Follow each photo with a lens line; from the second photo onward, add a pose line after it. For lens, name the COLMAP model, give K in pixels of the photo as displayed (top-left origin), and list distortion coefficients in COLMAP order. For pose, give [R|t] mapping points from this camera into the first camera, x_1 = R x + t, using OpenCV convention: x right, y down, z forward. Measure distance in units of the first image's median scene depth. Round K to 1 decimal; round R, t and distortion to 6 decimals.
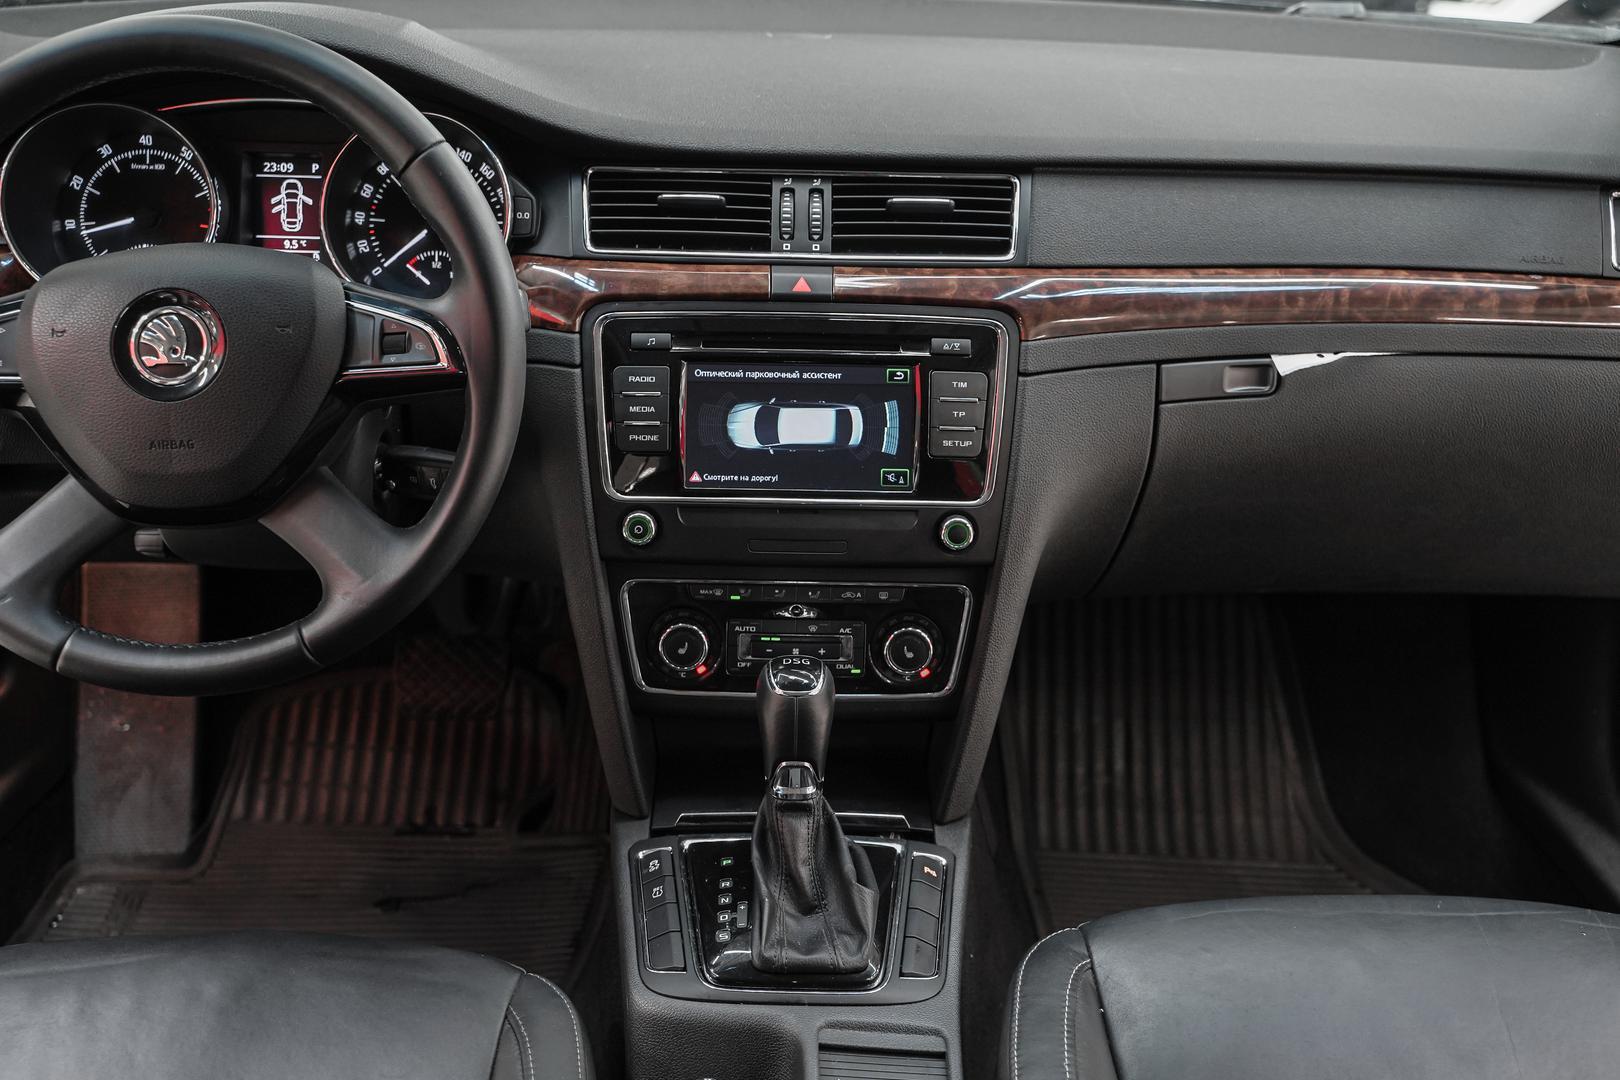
lens RADIAL K [[1868.0, 0, 810.0], [0, 1868.0, 540.0], [0, 0, 1]] dist [0.011207, 0.000352]
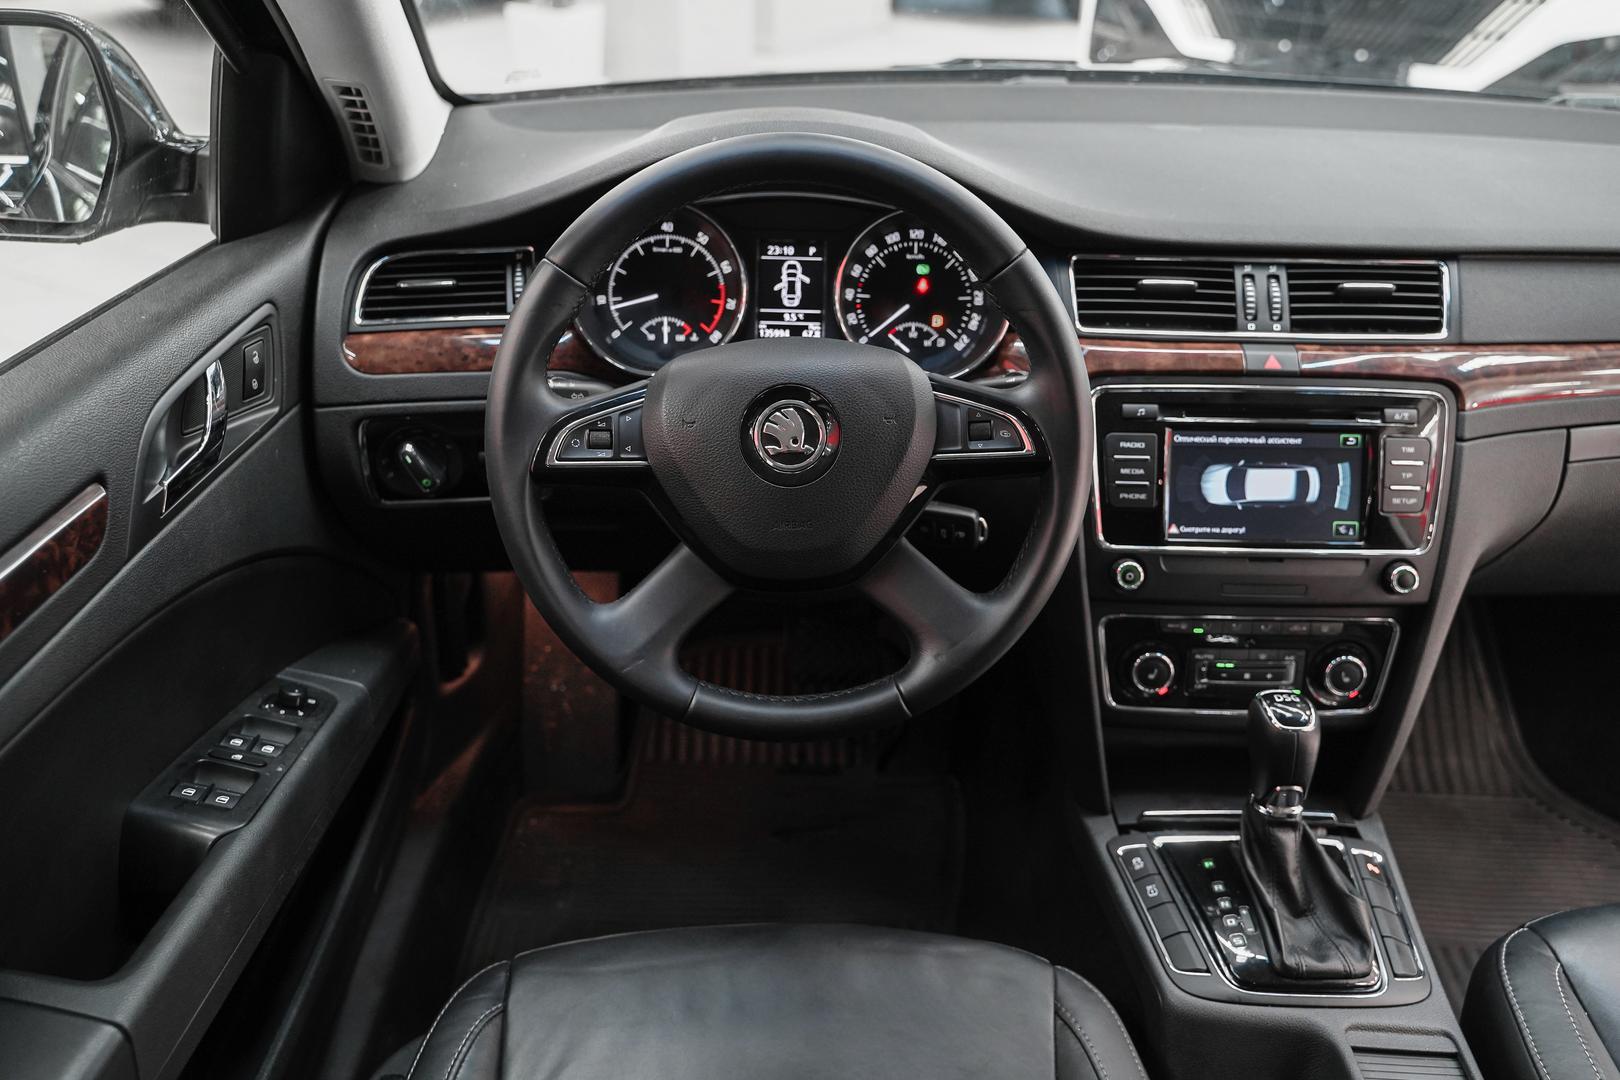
lens RADIAL K [[1346.7, 0, 810.3], [0, 1346.7, 524.4], [0, 0, 1]] dist [0.000827, 0.000095]
pose [[0.999987, 0.002108, -0.004720, -0.276329], [-0.001832, 0.998326, 0.057813, -0.082685], [0.004834, -0.057804, 0.998316, 0.167394]]
